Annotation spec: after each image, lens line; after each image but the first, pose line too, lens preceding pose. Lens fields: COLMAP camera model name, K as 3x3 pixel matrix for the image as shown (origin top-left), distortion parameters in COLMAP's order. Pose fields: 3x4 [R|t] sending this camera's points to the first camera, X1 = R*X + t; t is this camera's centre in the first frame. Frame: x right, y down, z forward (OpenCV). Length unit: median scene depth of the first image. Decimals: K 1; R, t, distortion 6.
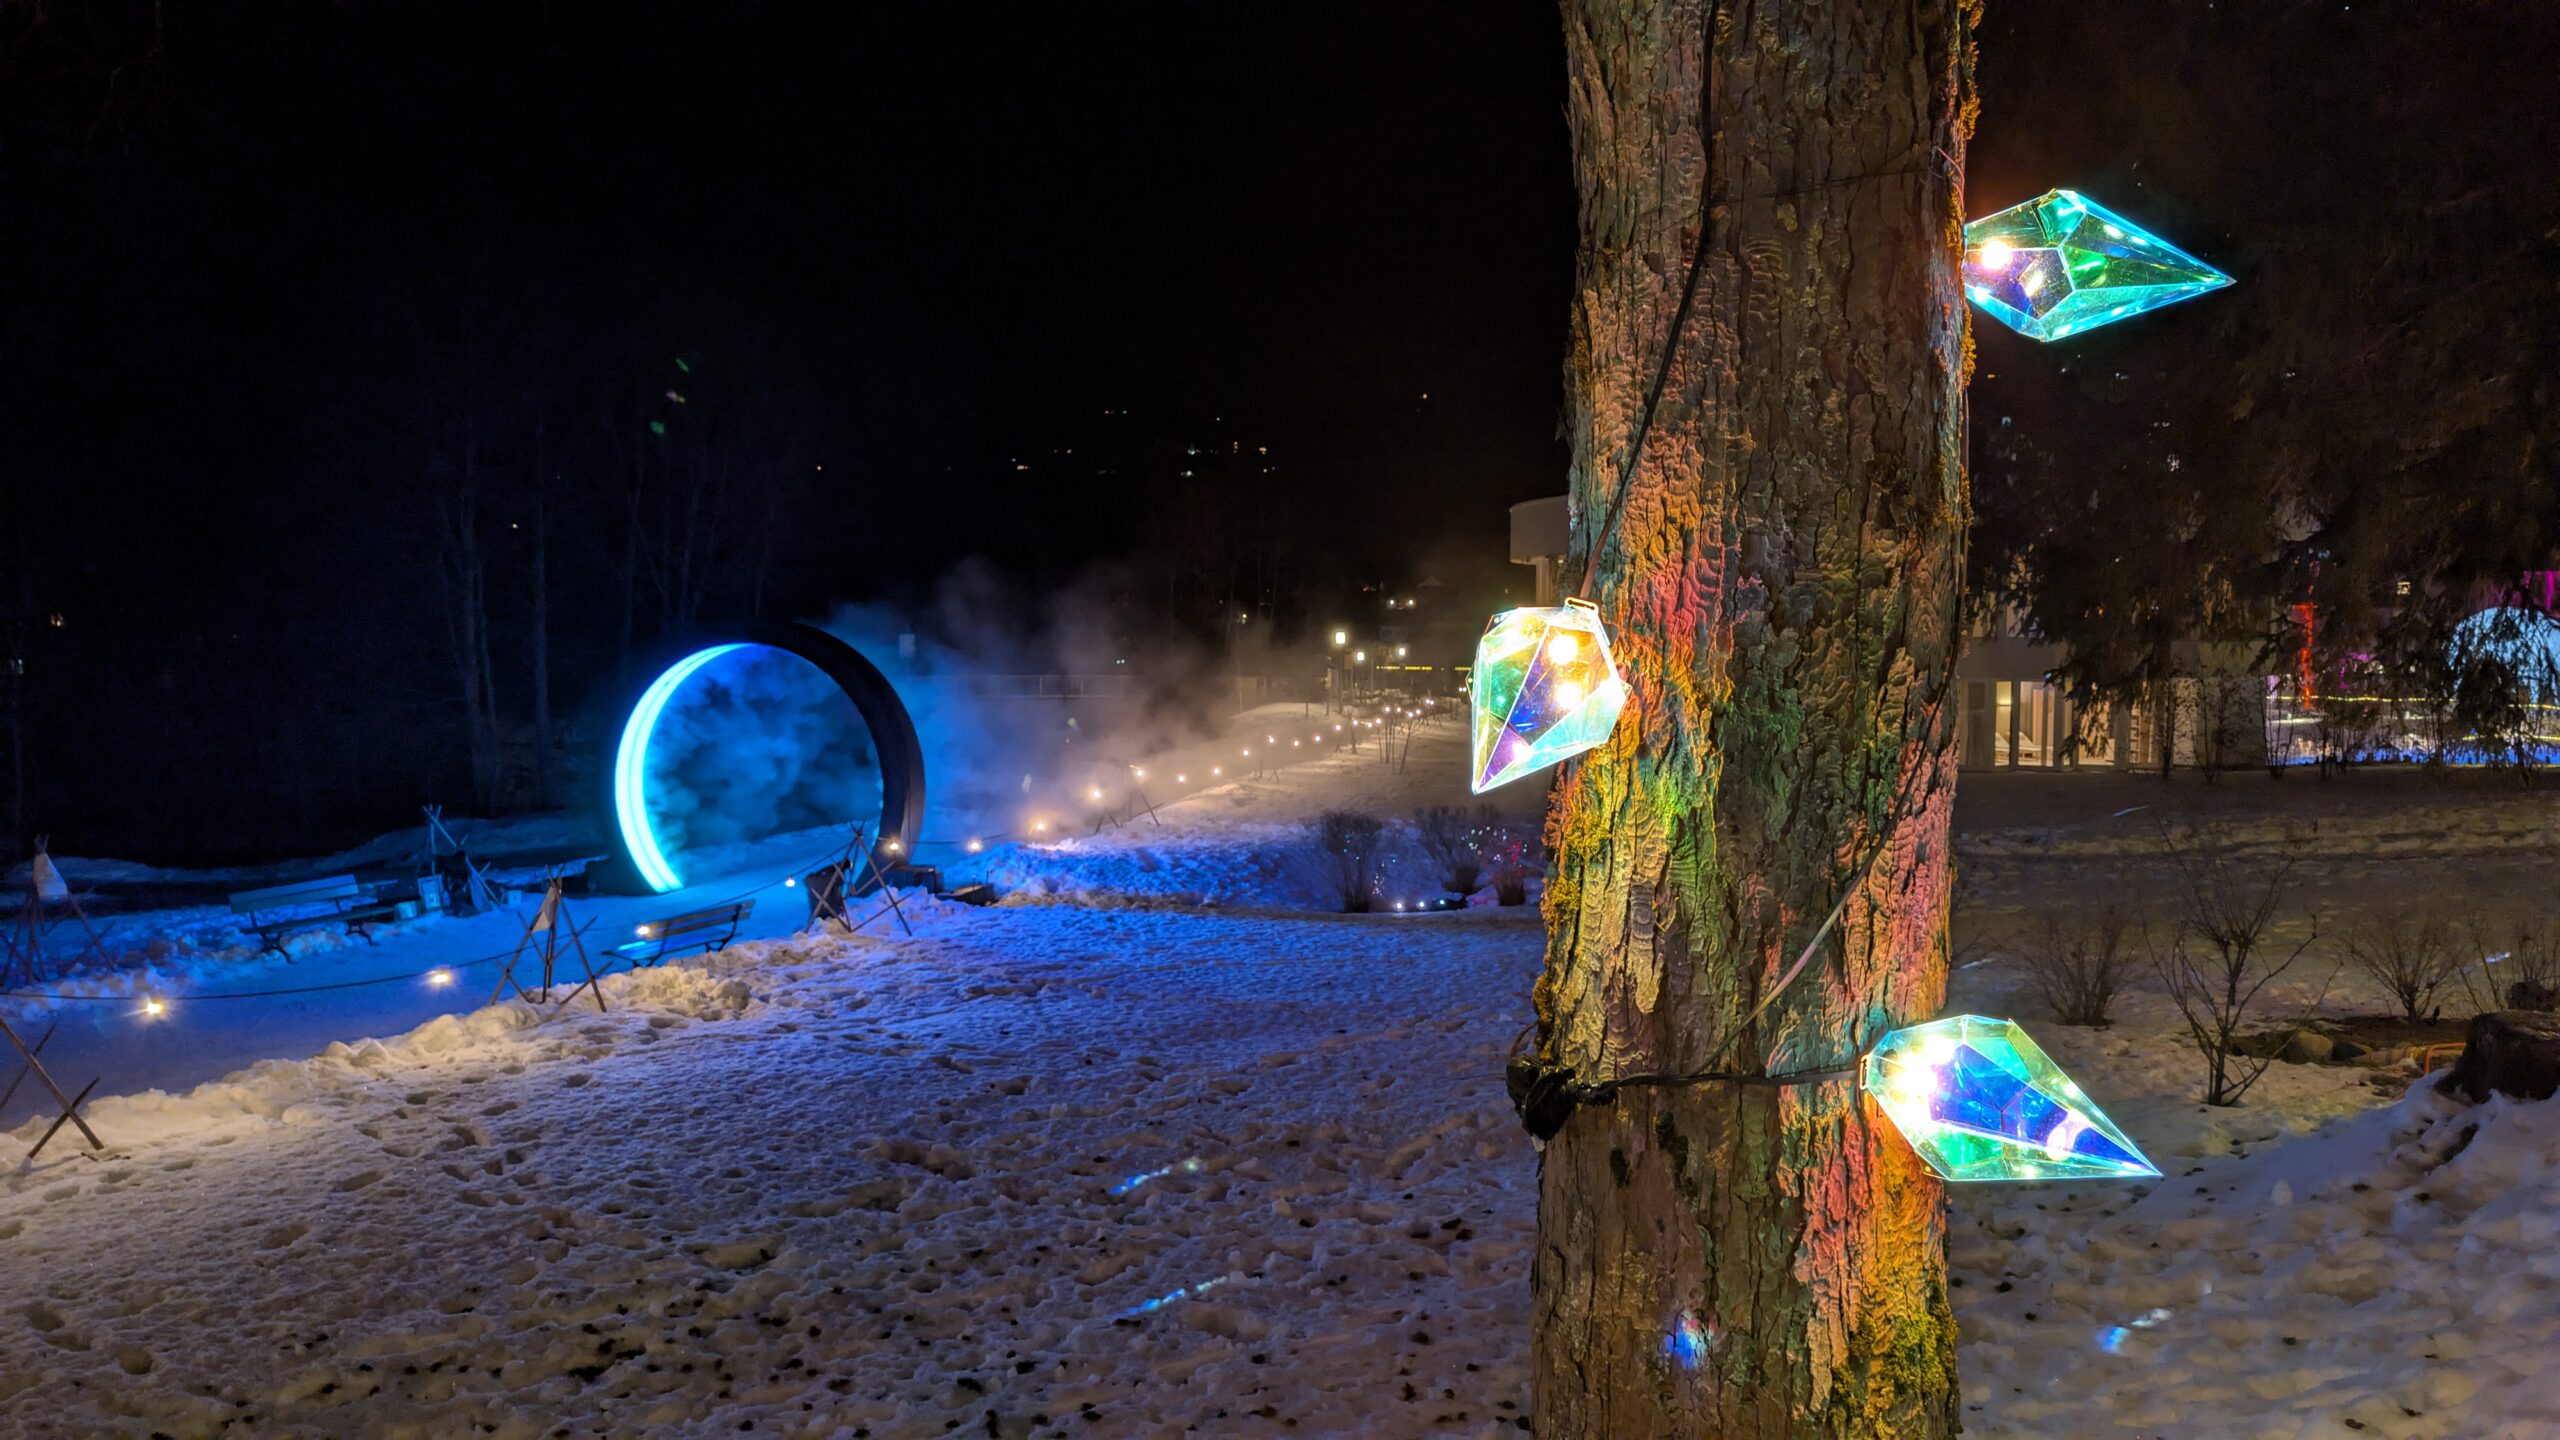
lens RADIAL K [[1806.5, 0, 1280.0], [0, 1806.5, 718.8], [0, 0, 1]] dist [-0.002563, -0.002014]
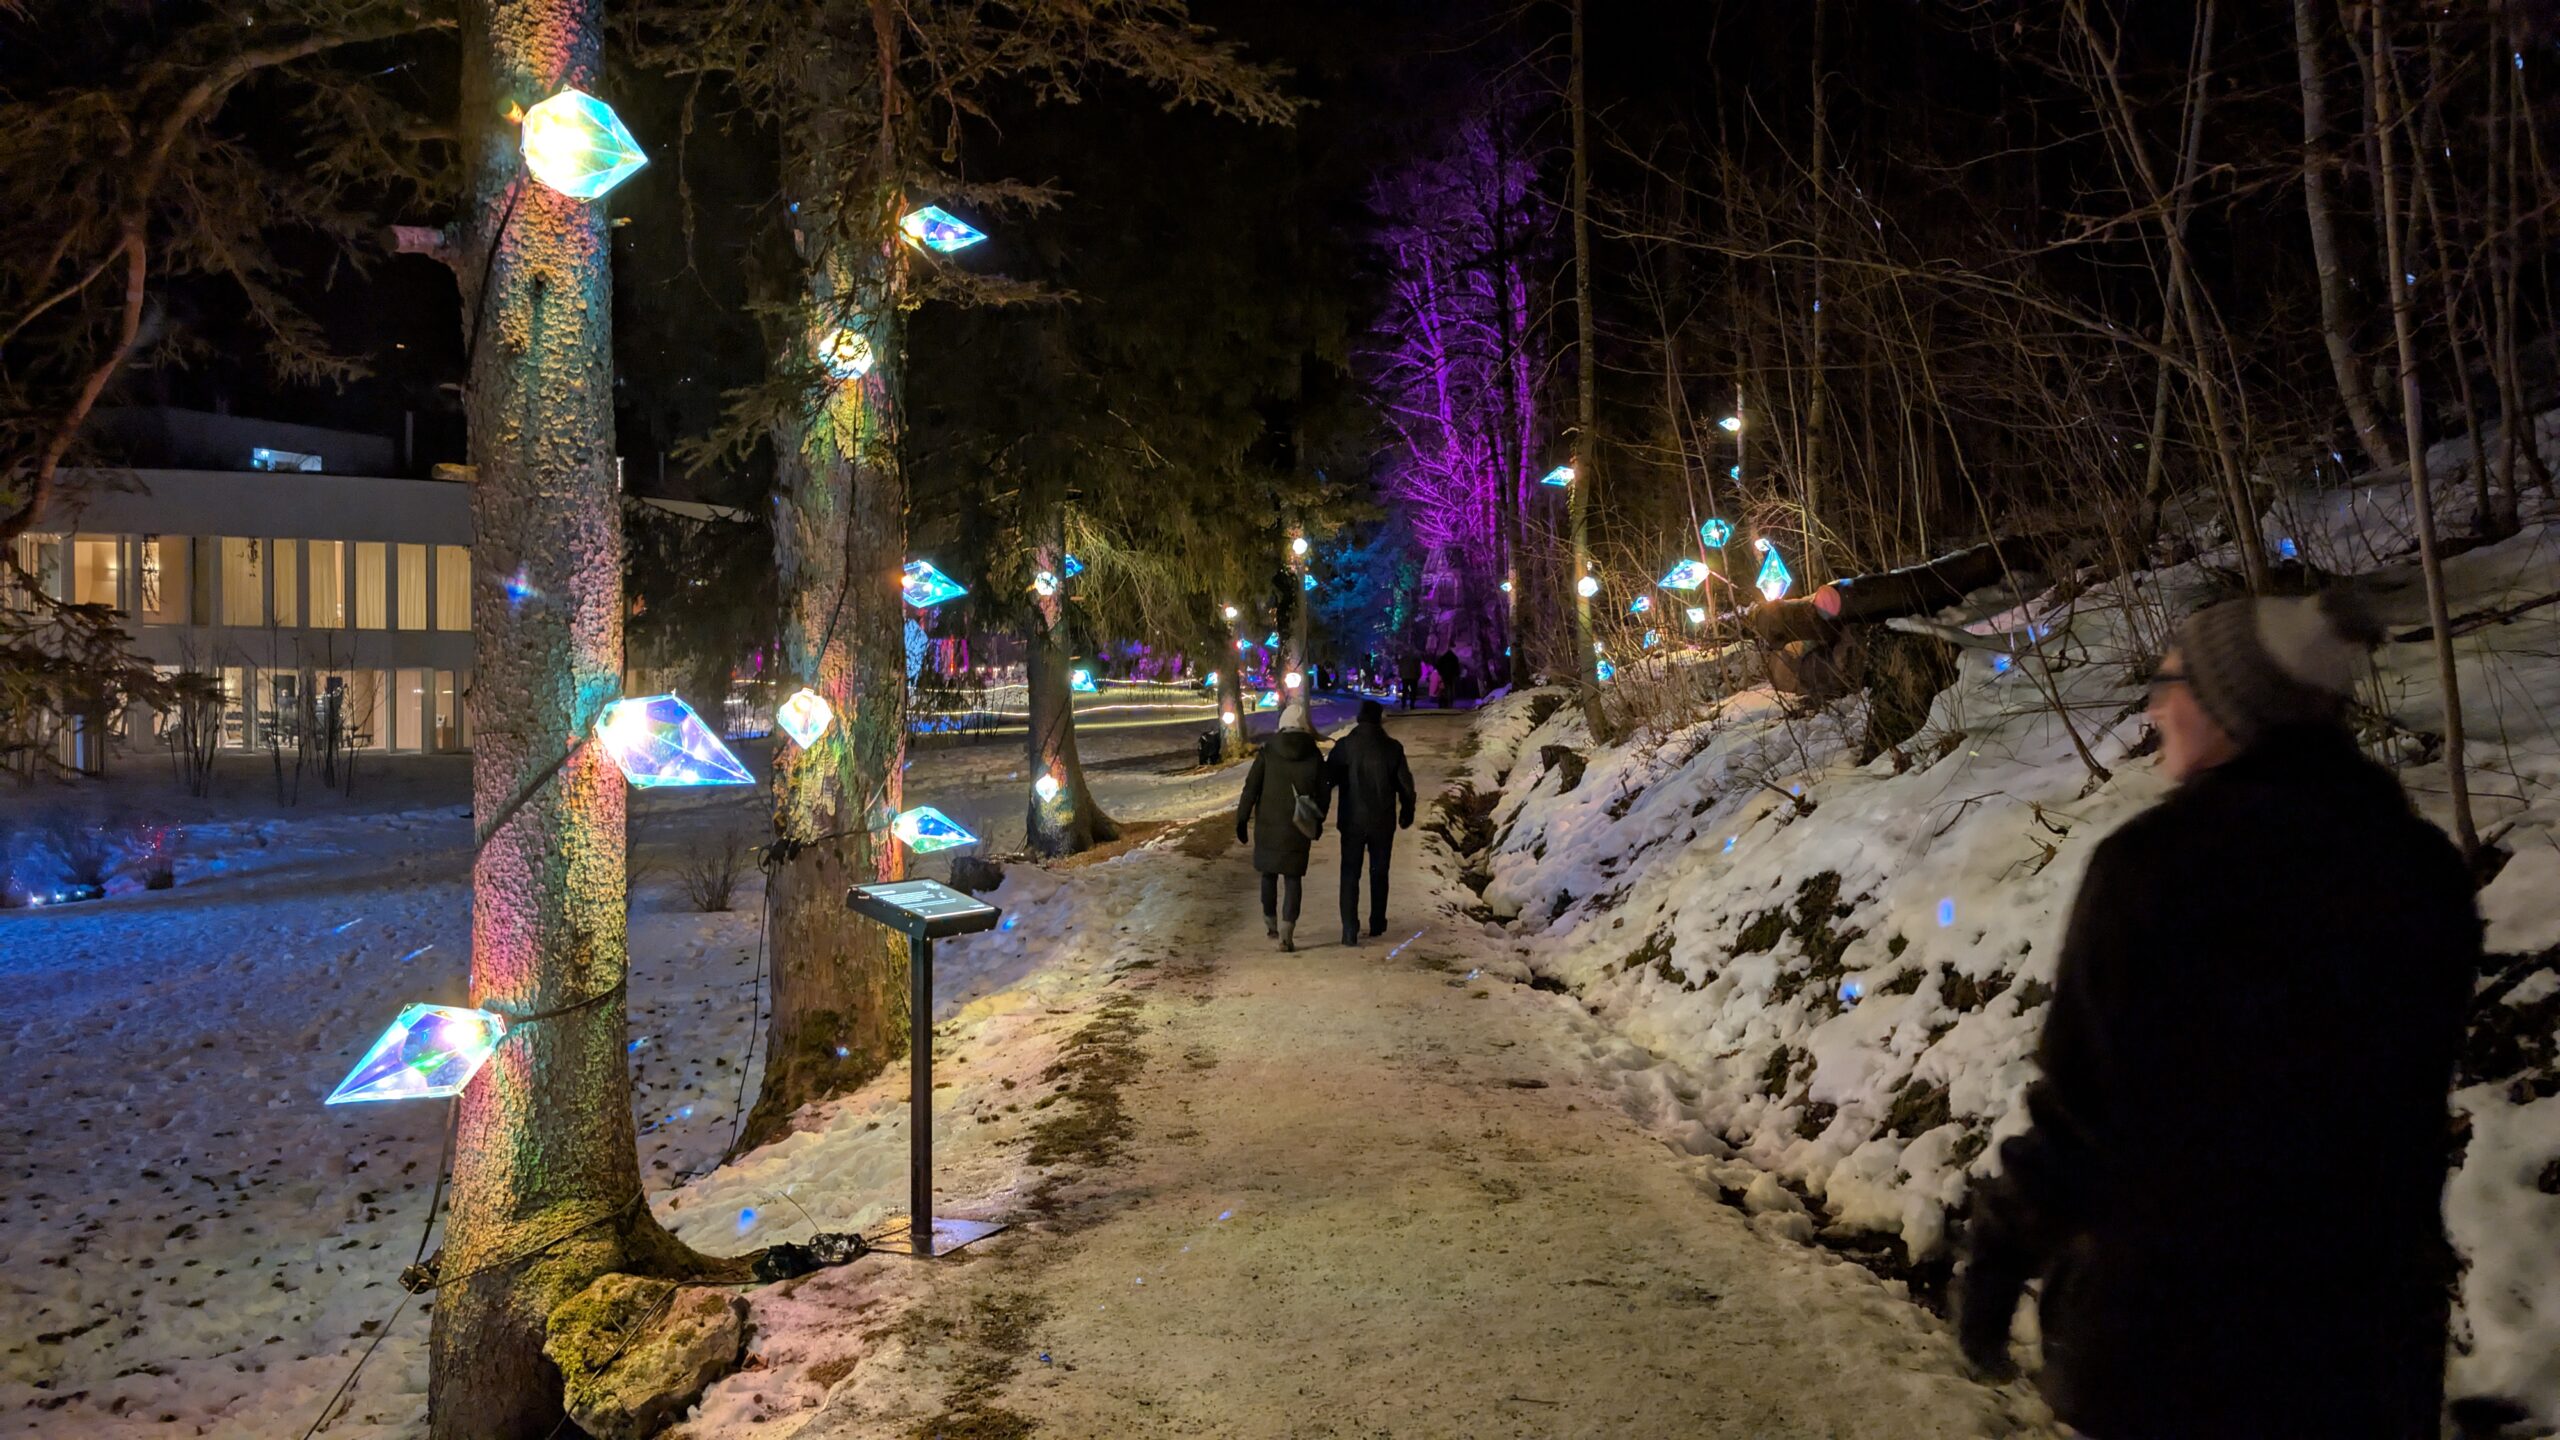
lens RADIAL K [[1806.5, 0, 1280.1], [0, 1806.5, 716.3], [0, 0, 1]] dist [-0.002563, -0.002014]
pose [[0.691040, -0.020403, 0.722528, -1.606961], [0.013480, 0.999791, 0.015340, -0.056980], [-0.722691, -0.000861, 0.691171, -1.865402]]
